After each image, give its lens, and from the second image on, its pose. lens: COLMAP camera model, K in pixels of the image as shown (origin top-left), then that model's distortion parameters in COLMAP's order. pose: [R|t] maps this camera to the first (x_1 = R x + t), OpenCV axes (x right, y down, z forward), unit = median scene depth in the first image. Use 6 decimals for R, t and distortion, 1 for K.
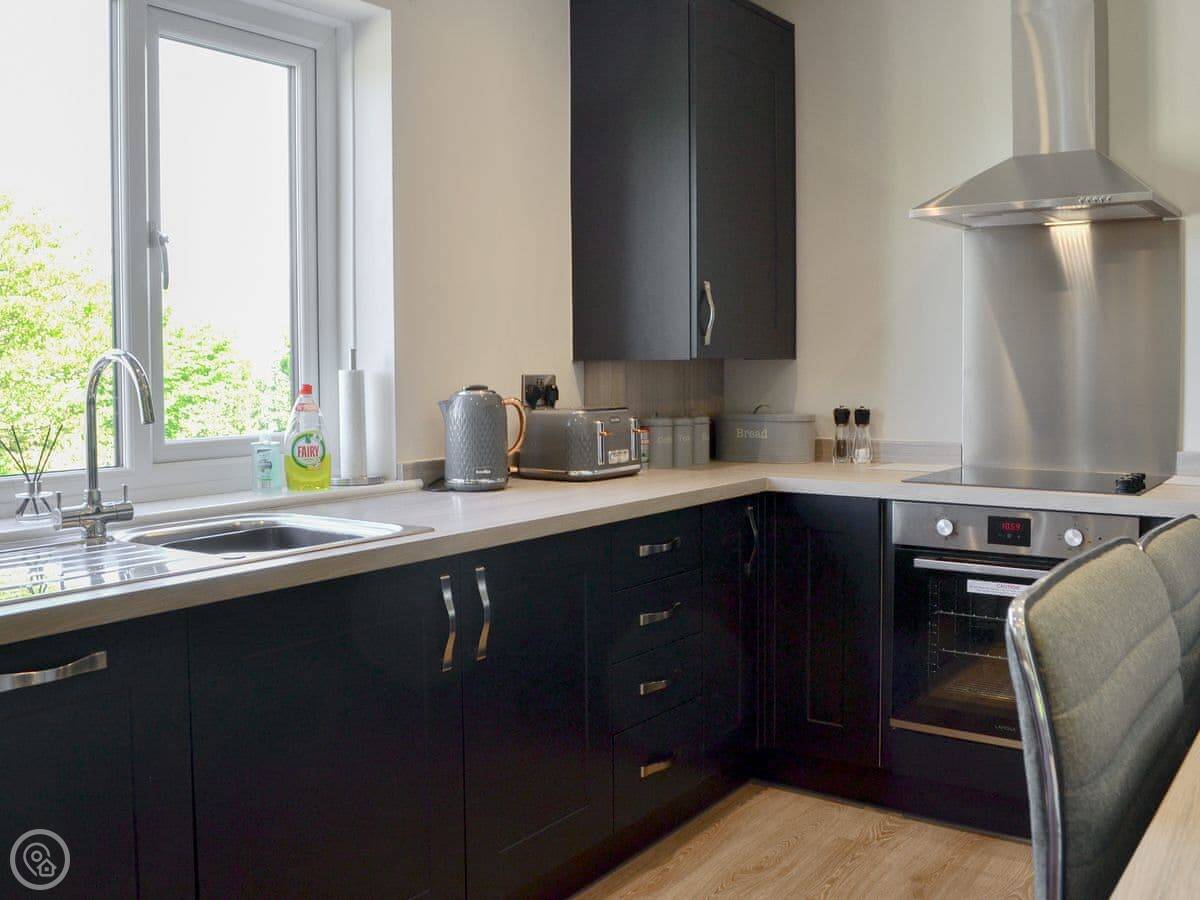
lens RADIAL K [[1198.6, 0, 600.8], [0, 1198.6, 420.9], [0, 0, 1]] dist [-0.027893, -0.030261]
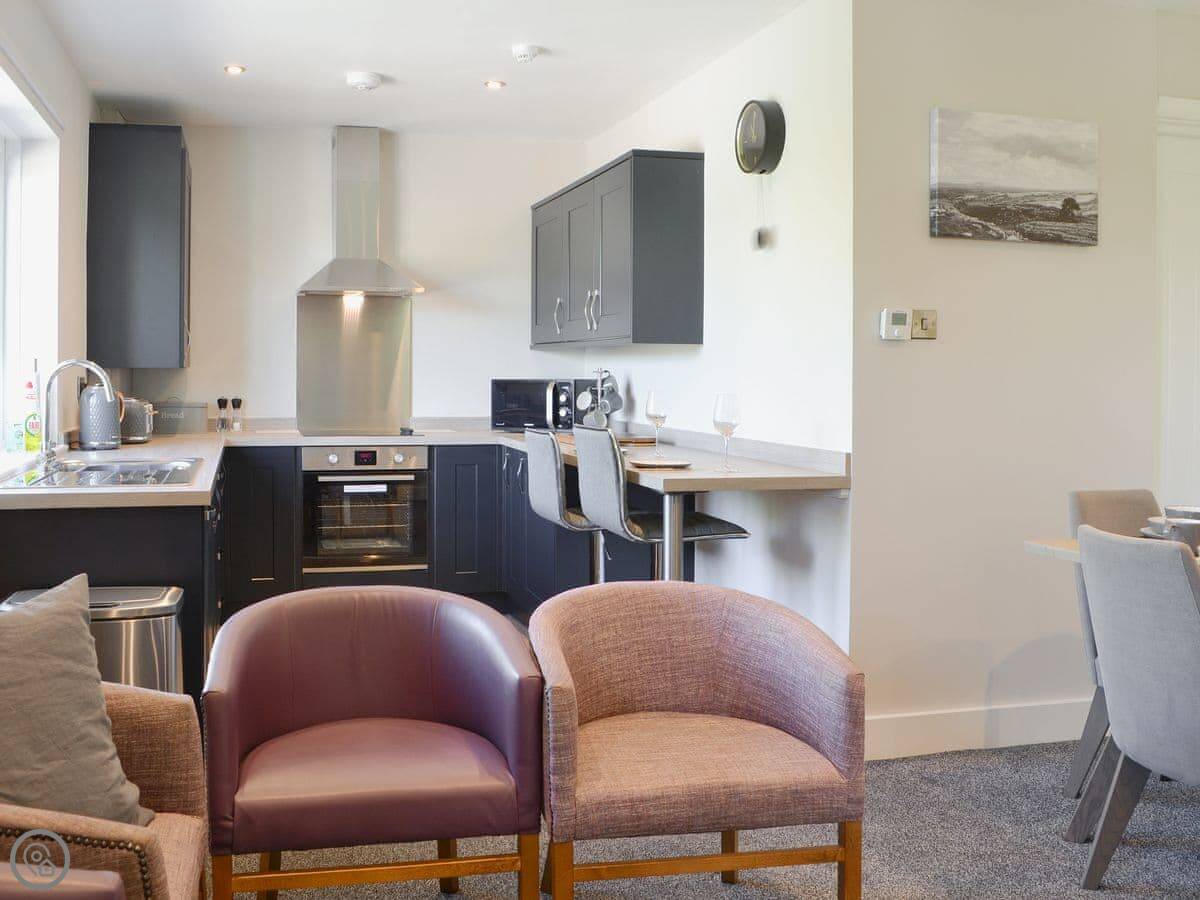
lens RADIAL K [[1198.6, 0, 600.8], [0, 1198.6, 420.9], [0, 0, 1]] dist [-0.027893, -0.030261]
pose [[0.616254, -0.025170, 0.787145, -0.890285], [0.030566, 0.999500, 0.008030, 0.026601], [-0.786954, 0.019111, 0.616716, -0.467906]]
